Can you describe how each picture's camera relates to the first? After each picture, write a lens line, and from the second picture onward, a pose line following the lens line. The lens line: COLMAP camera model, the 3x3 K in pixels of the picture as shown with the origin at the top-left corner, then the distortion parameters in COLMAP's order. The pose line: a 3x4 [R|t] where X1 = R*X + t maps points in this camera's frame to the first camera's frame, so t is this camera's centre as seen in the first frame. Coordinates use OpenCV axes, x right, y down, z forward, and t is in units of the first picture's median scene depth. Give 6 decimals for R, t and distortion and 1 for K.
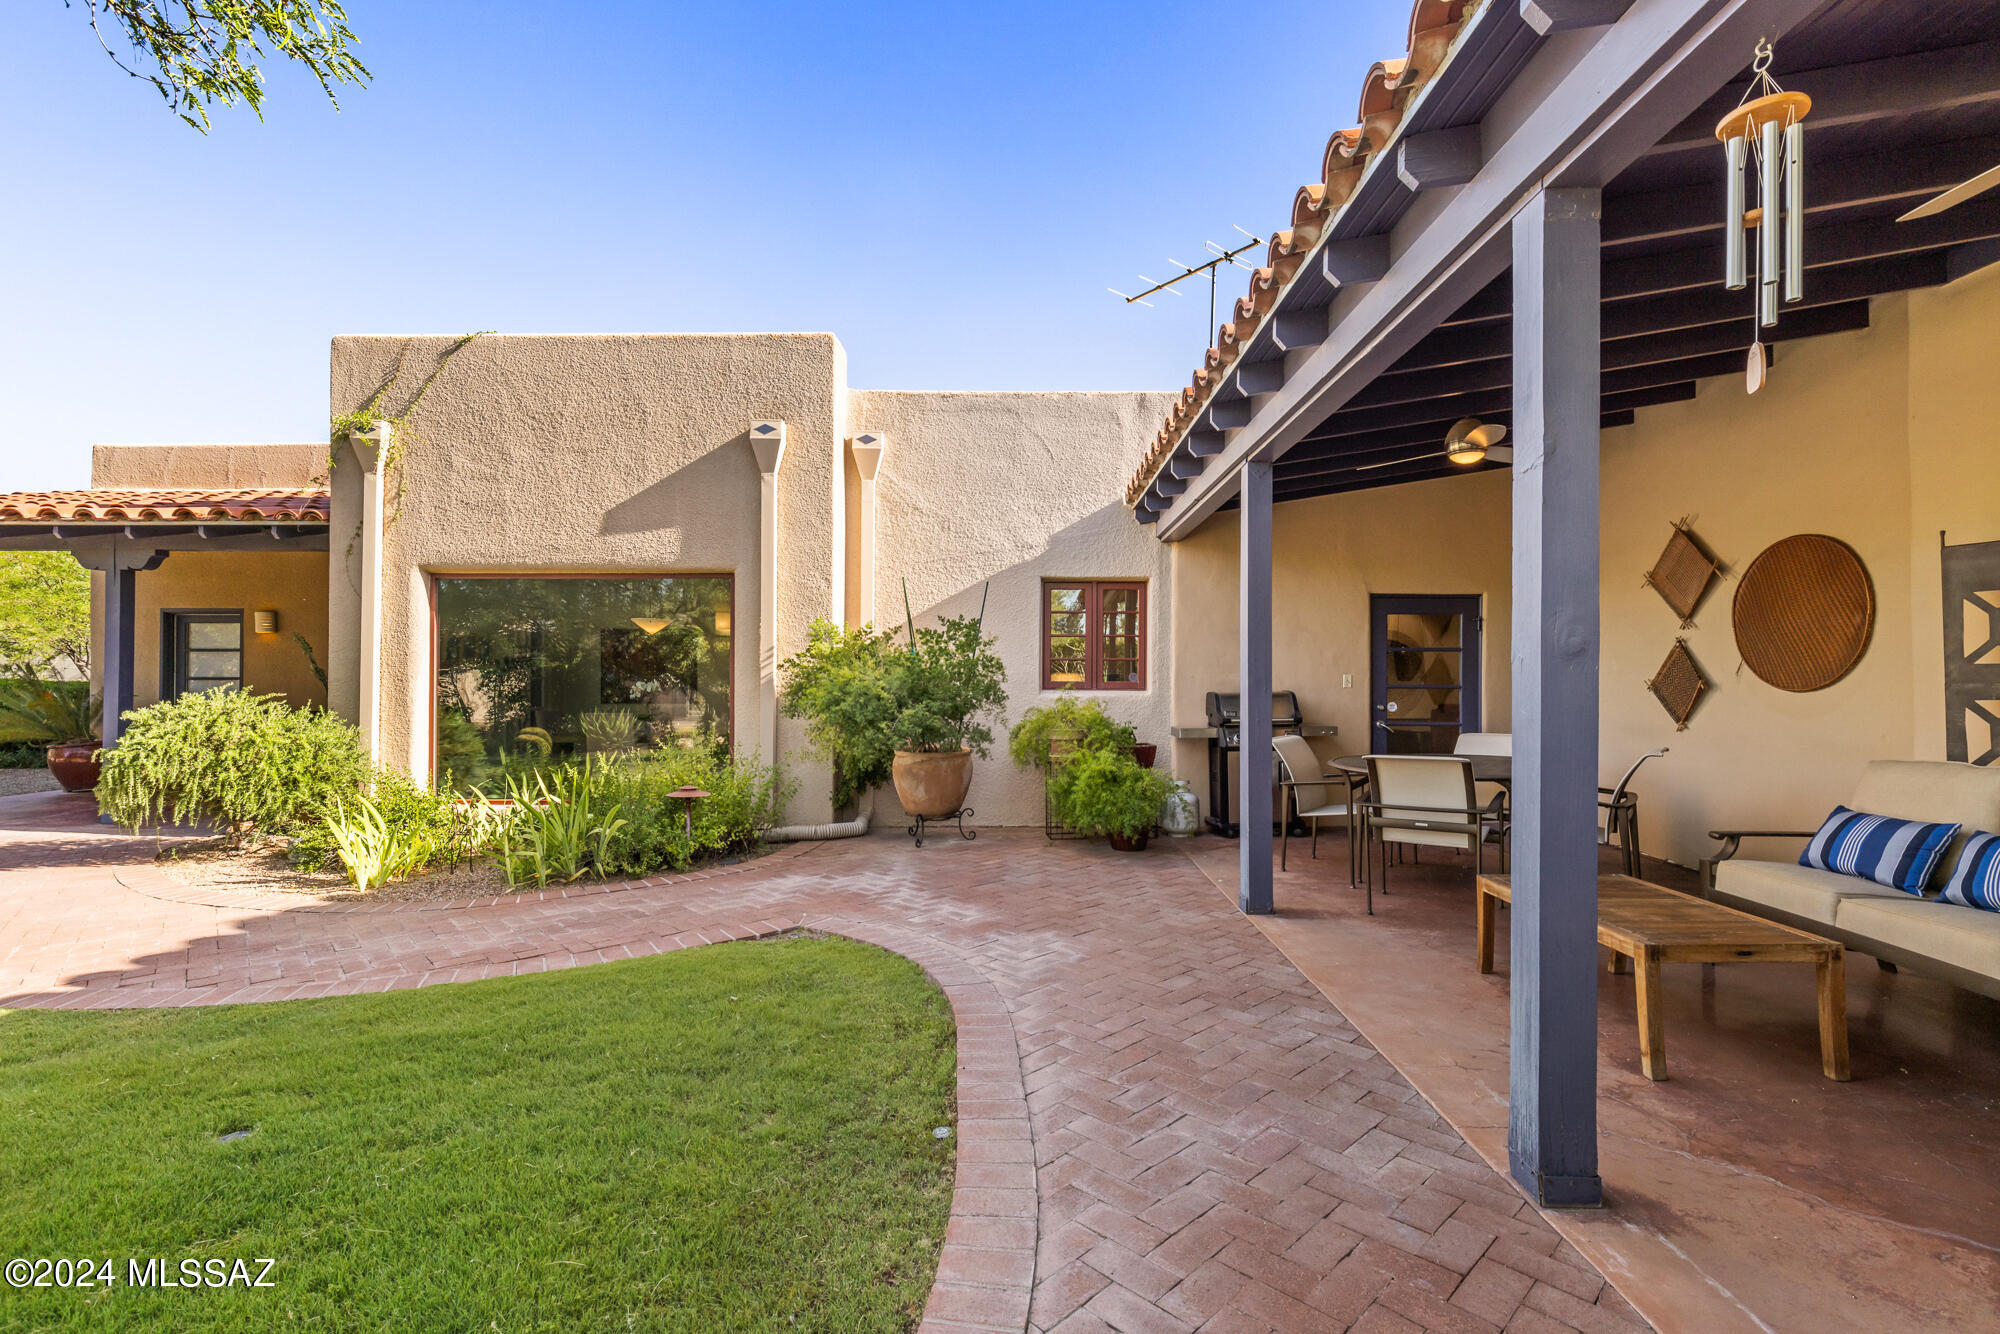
lens RADIAL K [[900.0, 0, 1000.0], [0, 900.0, 667.0], [0, 0, 1]] dist [0.013536, -0.000155]
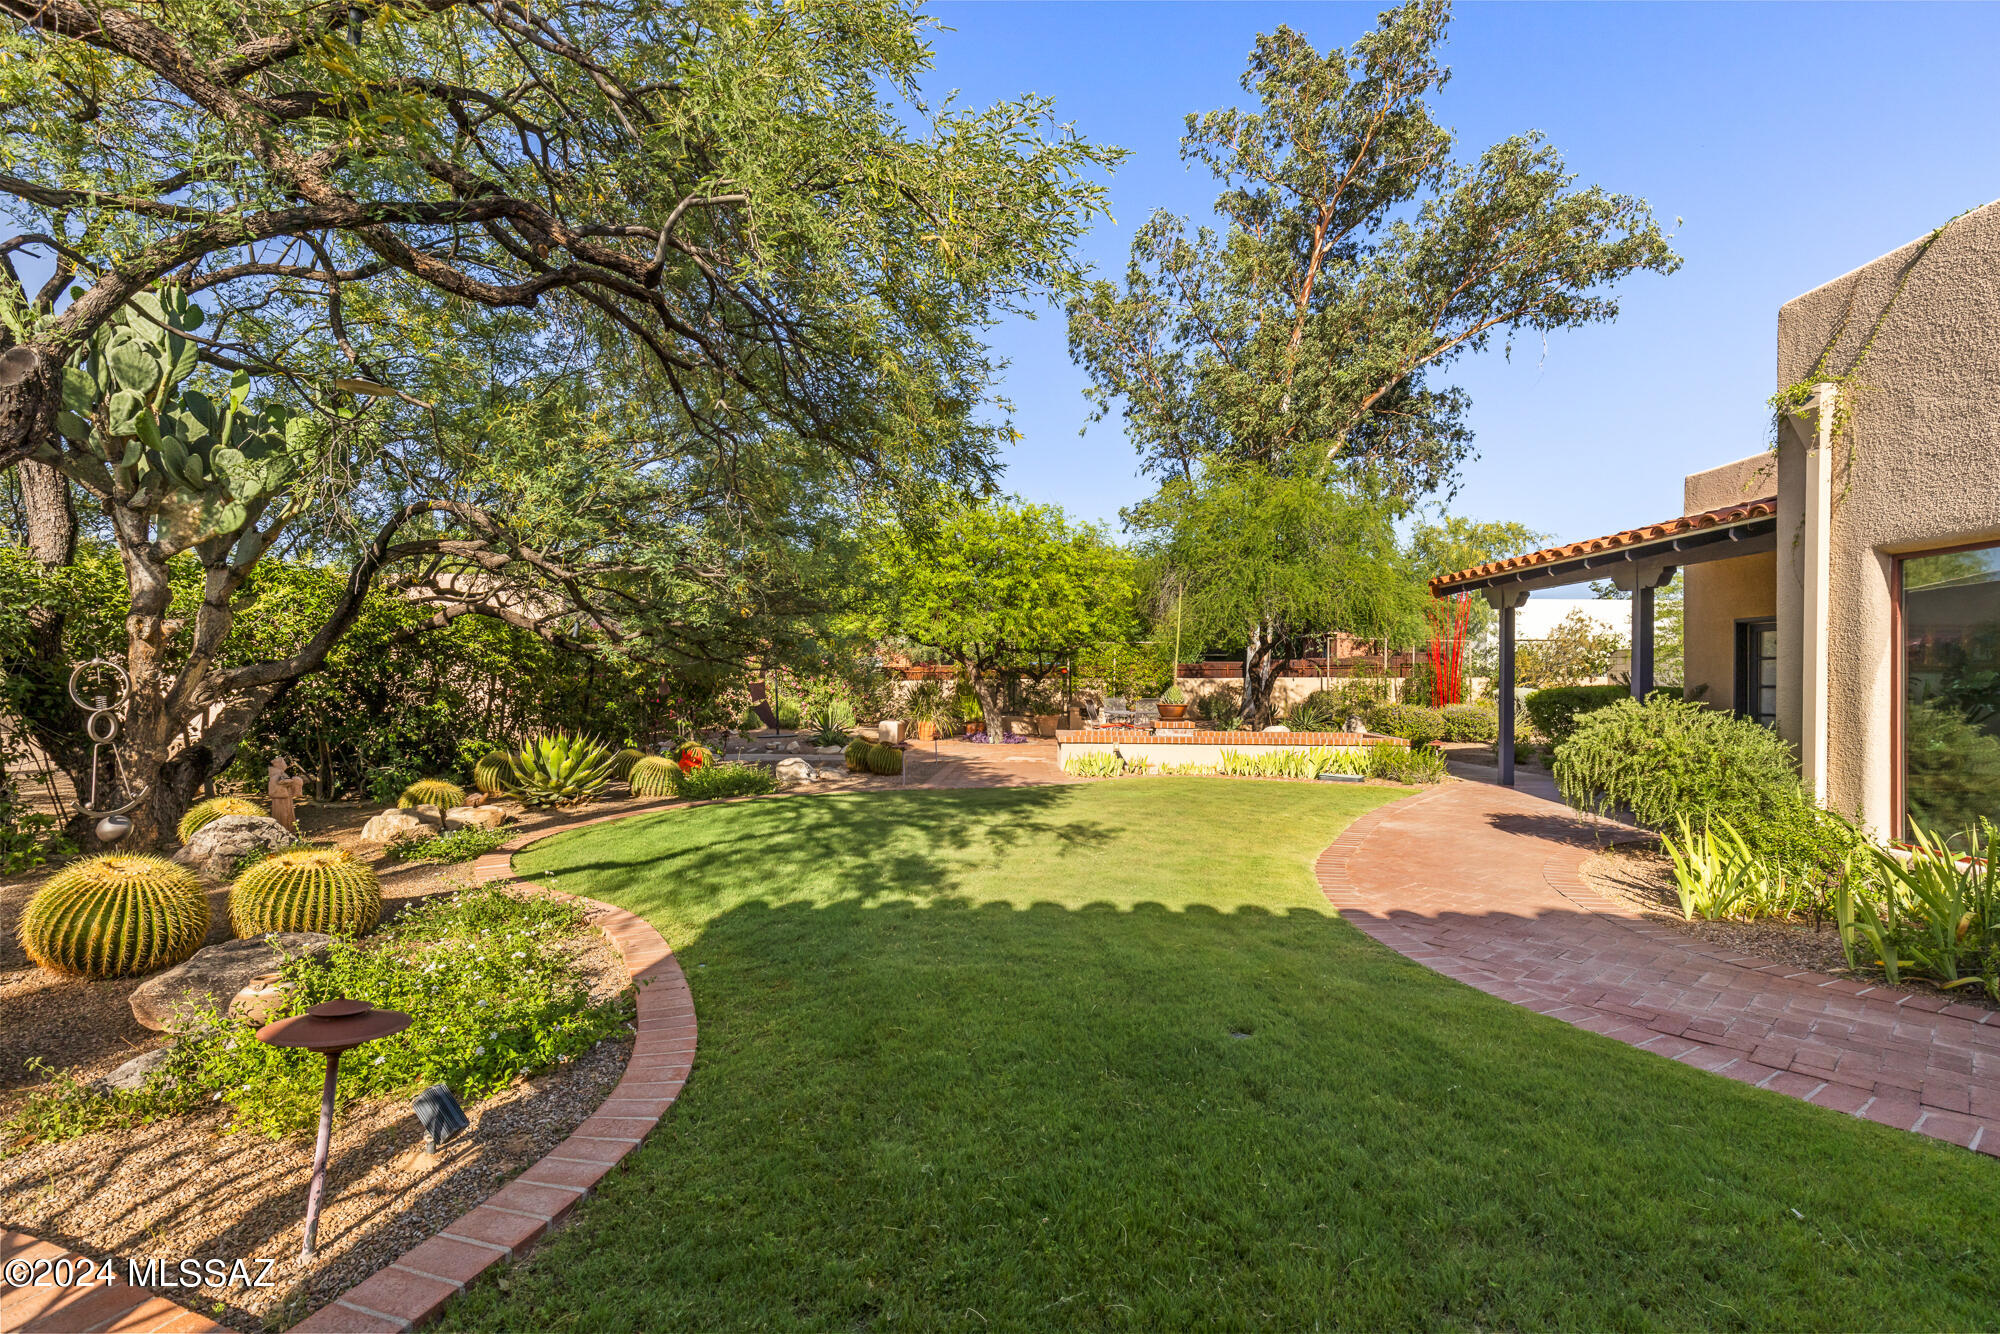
lens RADIAL K [[900.0, 0, 1000.0], [0, 900.0, 667.0], [0, 0, 1]] dist [0.013536, -0.000155]
pose [[0.008111, -0.013857, -0.999871, 0.159105], [0.008325, 0.999870, -0.013790, -0.001230], [0.999932, -0.008212, 0.008225, 0.217345]]
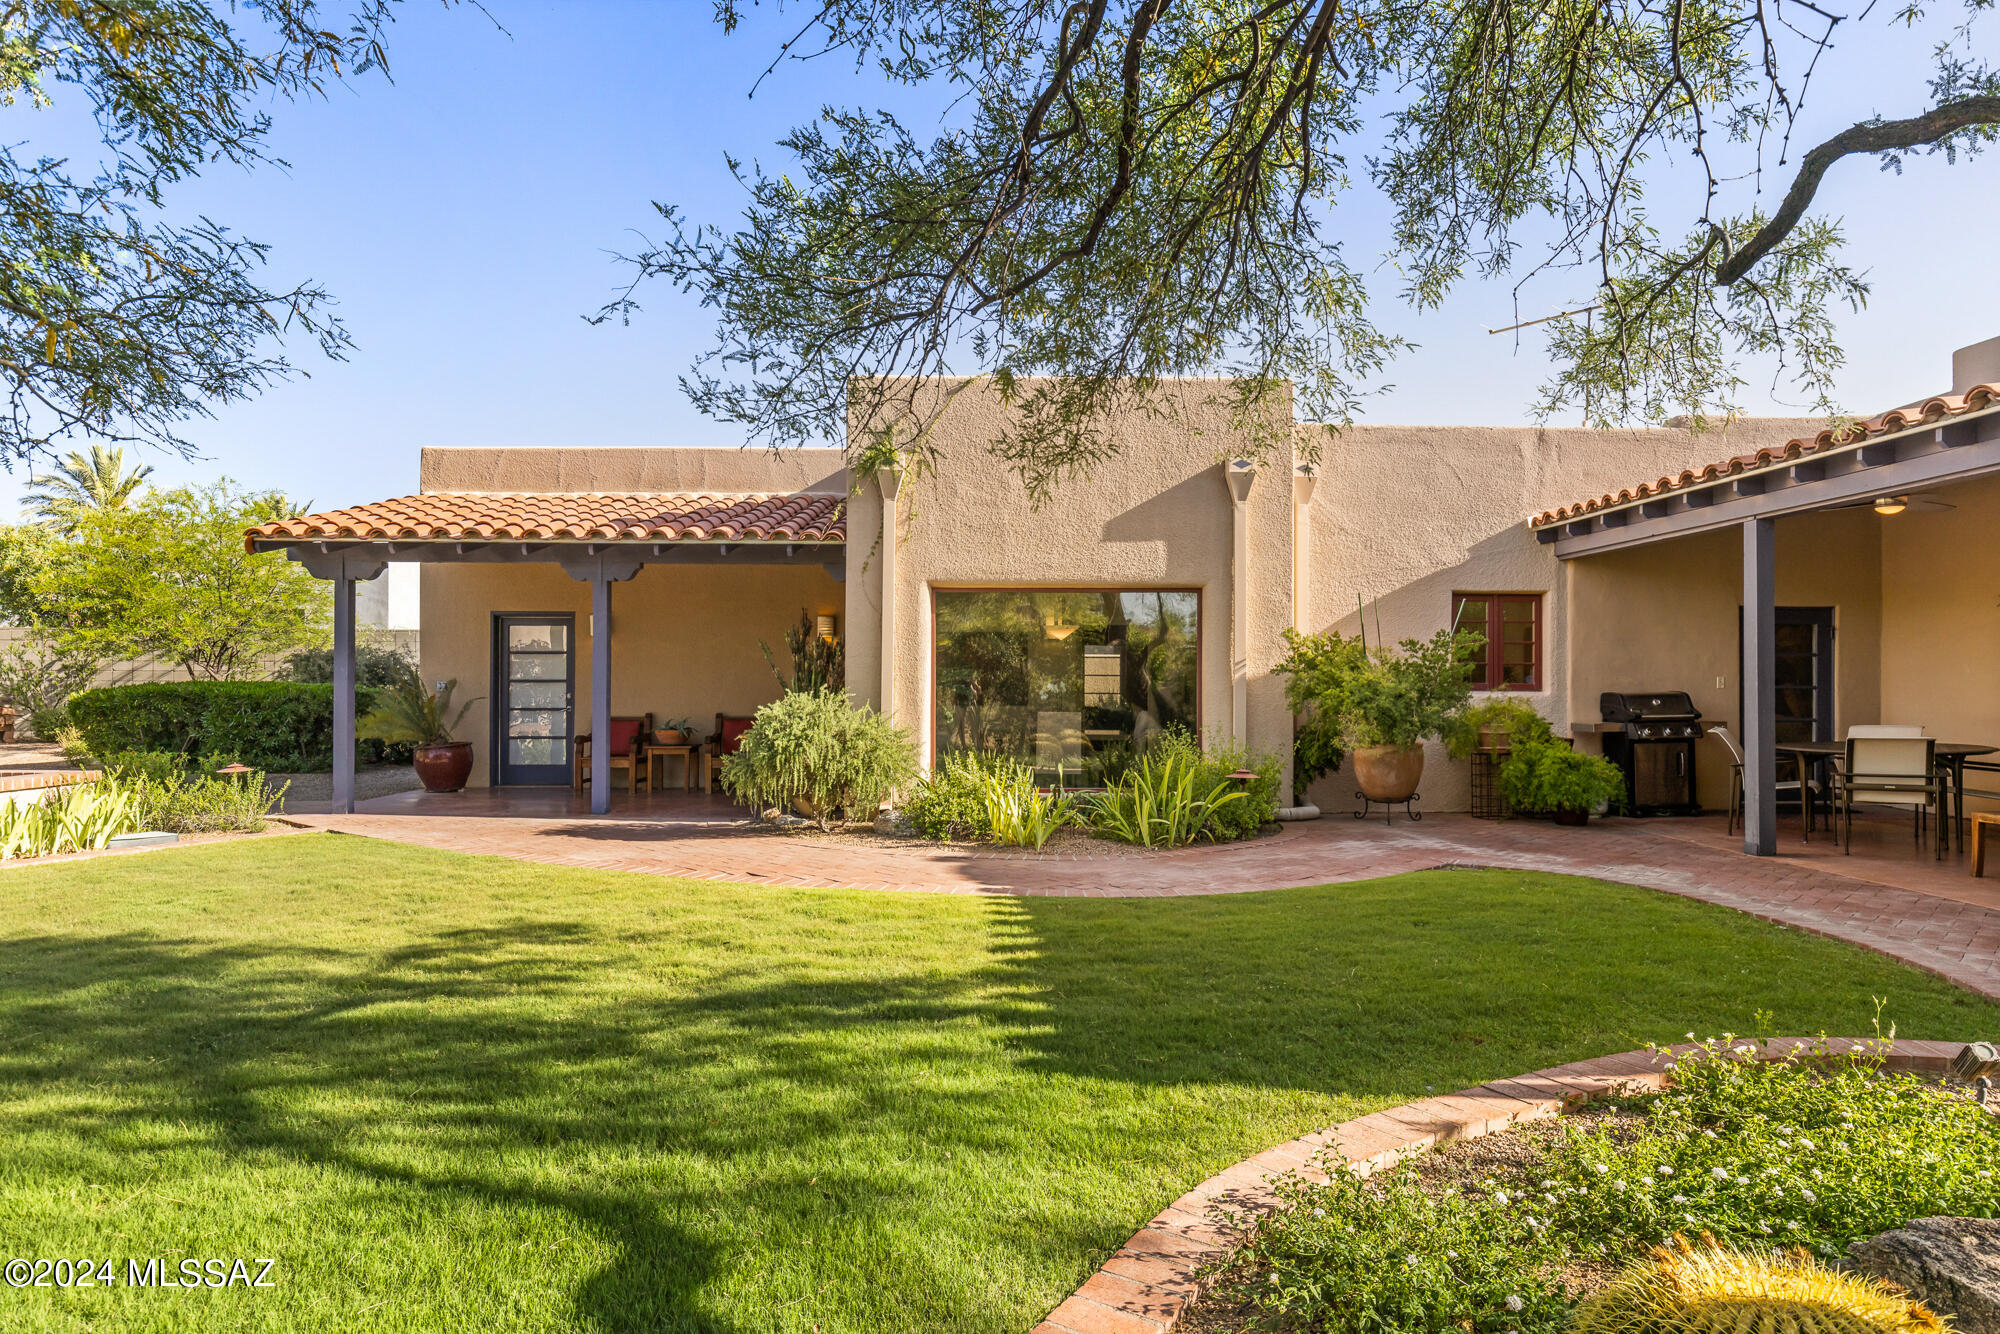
lens RADIAL K [[1168.8, 0, 1000.0], [0, 1168.8, 667.0], [0, 0, 1]] dist [-0.000395, -0.000033]
pose [[0.998804, -0.000790, 0.048885, -0.621197], [0.000640, 0.999995, 0.003073, -0.009761], [-0.048887, -0.003038, 0.998800, -0.454884]]
